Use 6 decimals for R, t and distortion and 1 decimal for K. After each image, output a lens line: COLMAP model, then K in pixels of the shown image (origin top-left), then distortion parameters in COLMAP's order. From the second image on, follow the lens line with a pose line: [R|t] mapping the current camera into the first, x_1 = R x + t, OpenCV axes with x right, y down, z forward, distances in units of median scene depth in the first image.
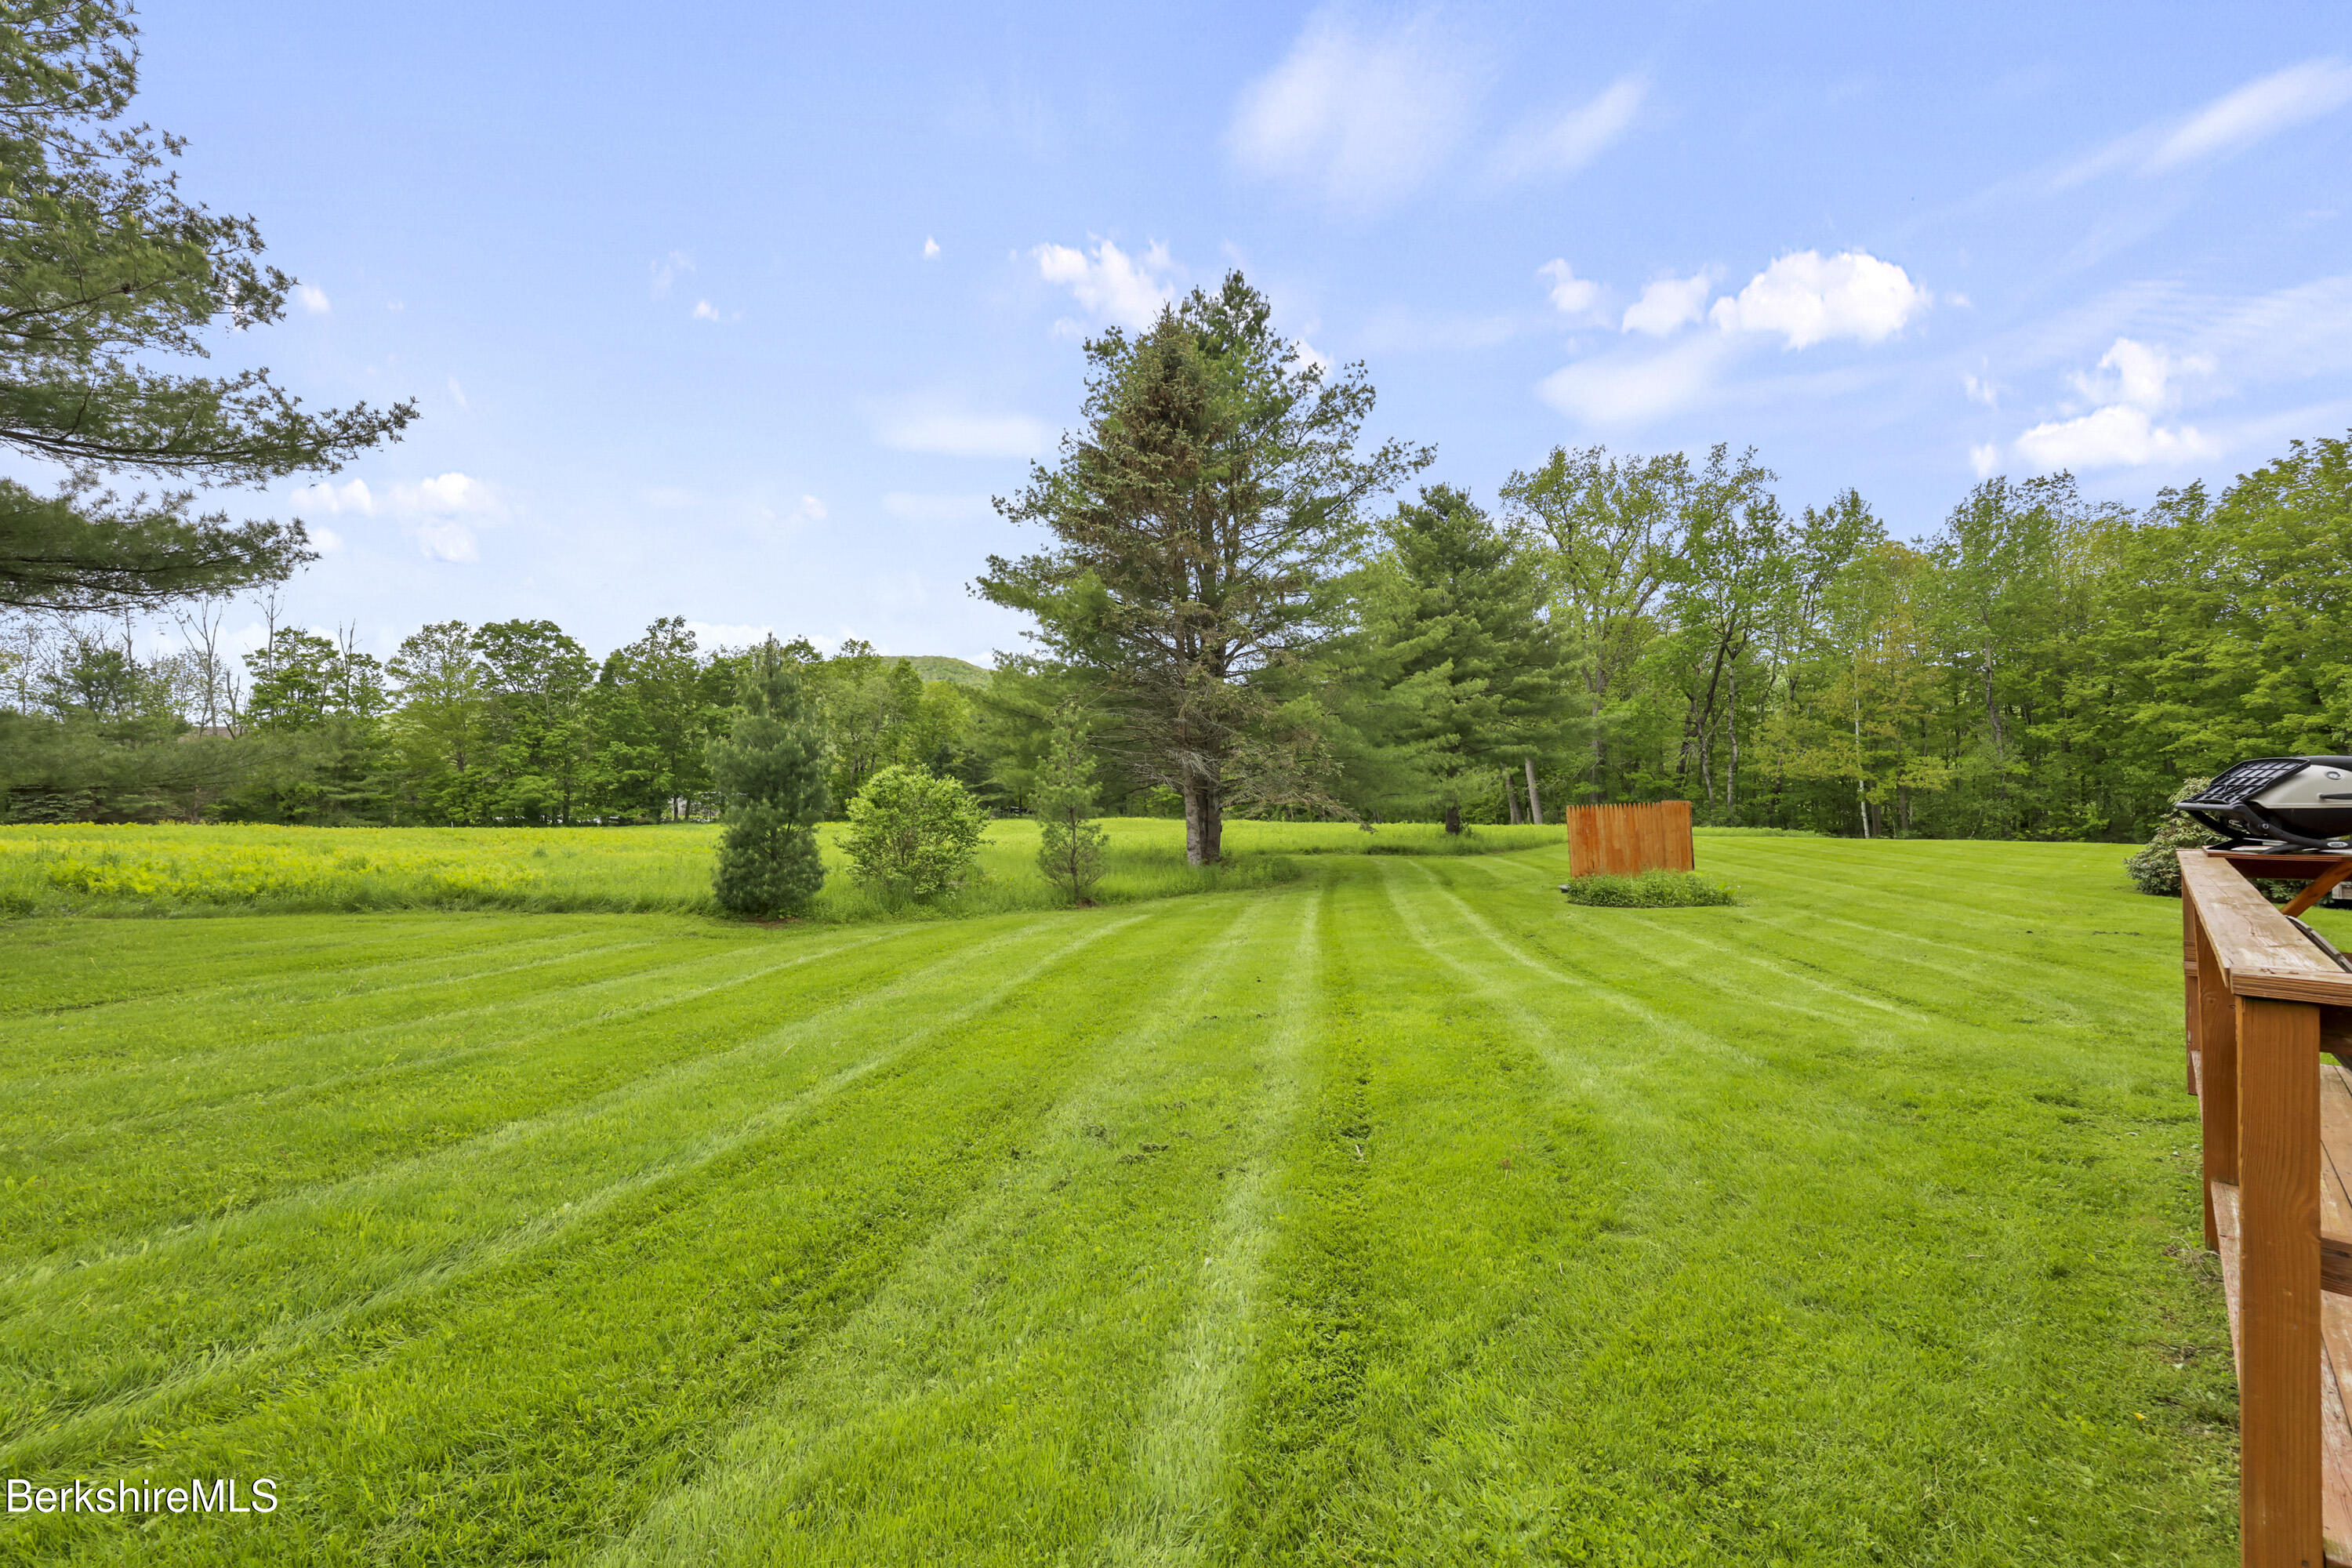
lens RADIAL K [[961.9, 0, 1171.8], [0, 961.9, 784.4], [0, 0, 1]] dist [-0.000641, 0.000348]
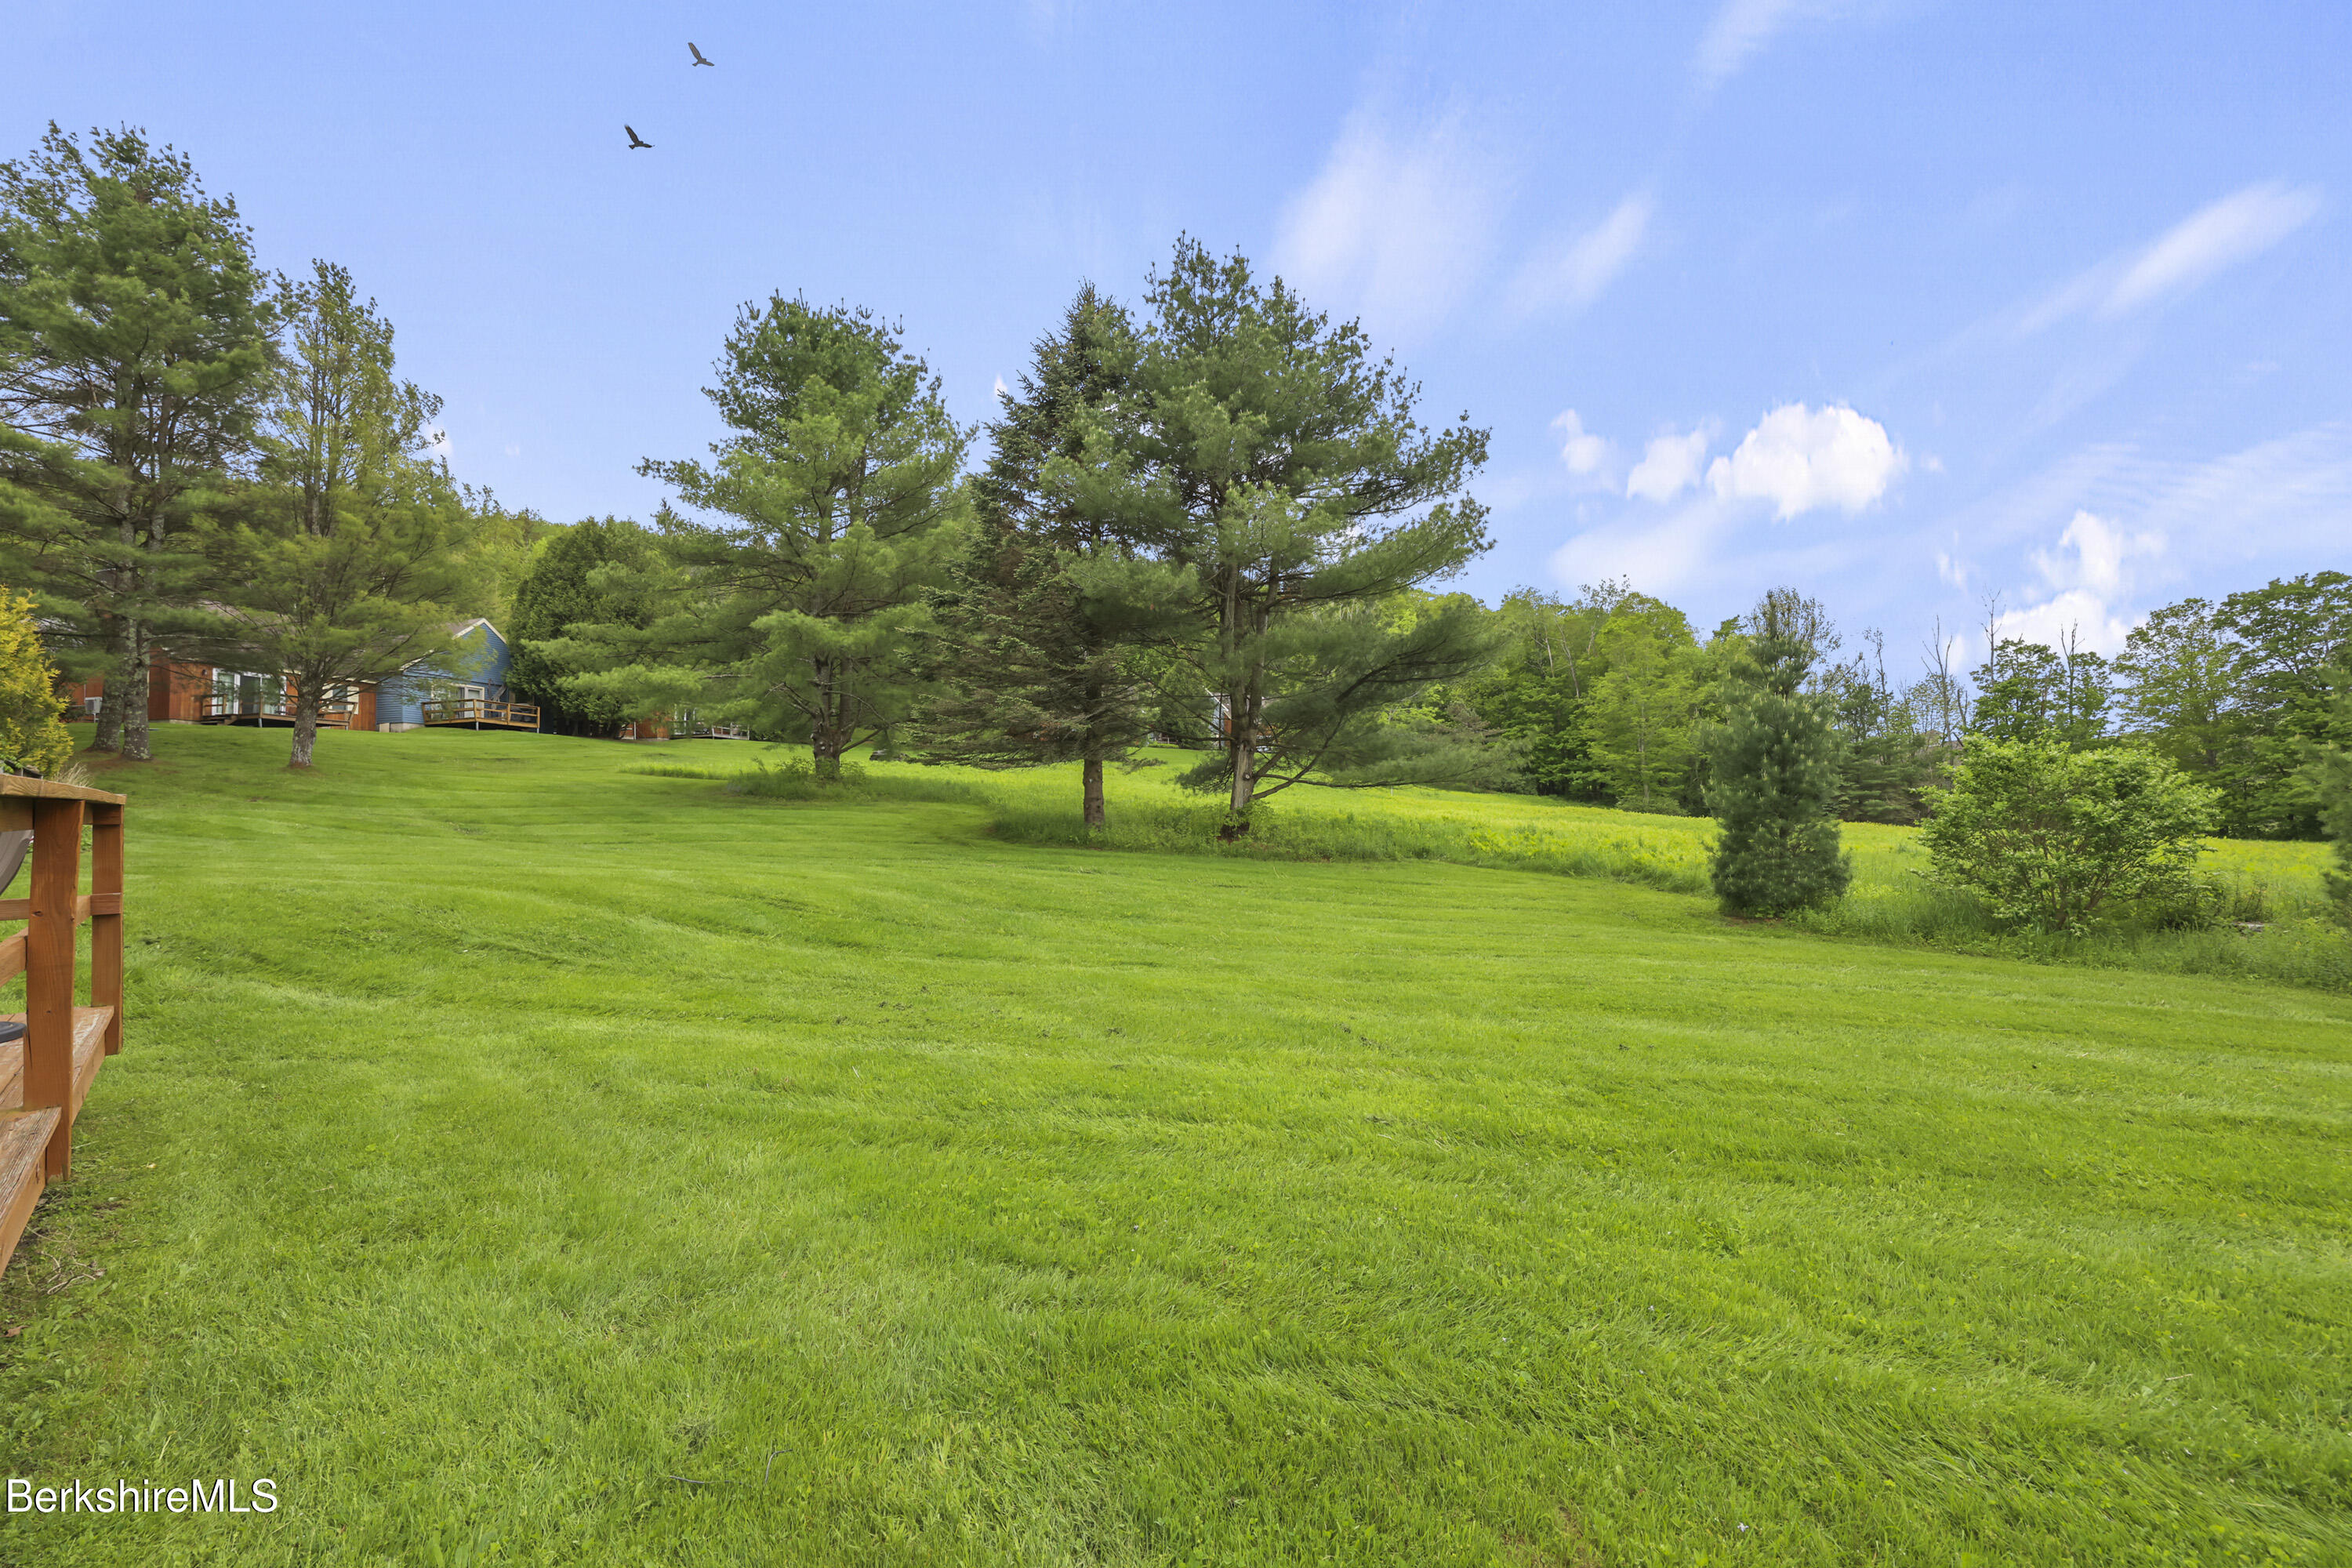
lens RADIAL K [[946.6, 0, 1182.1], [0, 946.6, 791.5], [0, 0, 1]] dist [-0.002912, -0.000480]
pose [[0.020486, -0.013739, -0.999696, 0.096686], [0.010202, 0.999856, -0.013533, 0.006597], [0.999738, -0.009922, 0.020623, 0.097248]]
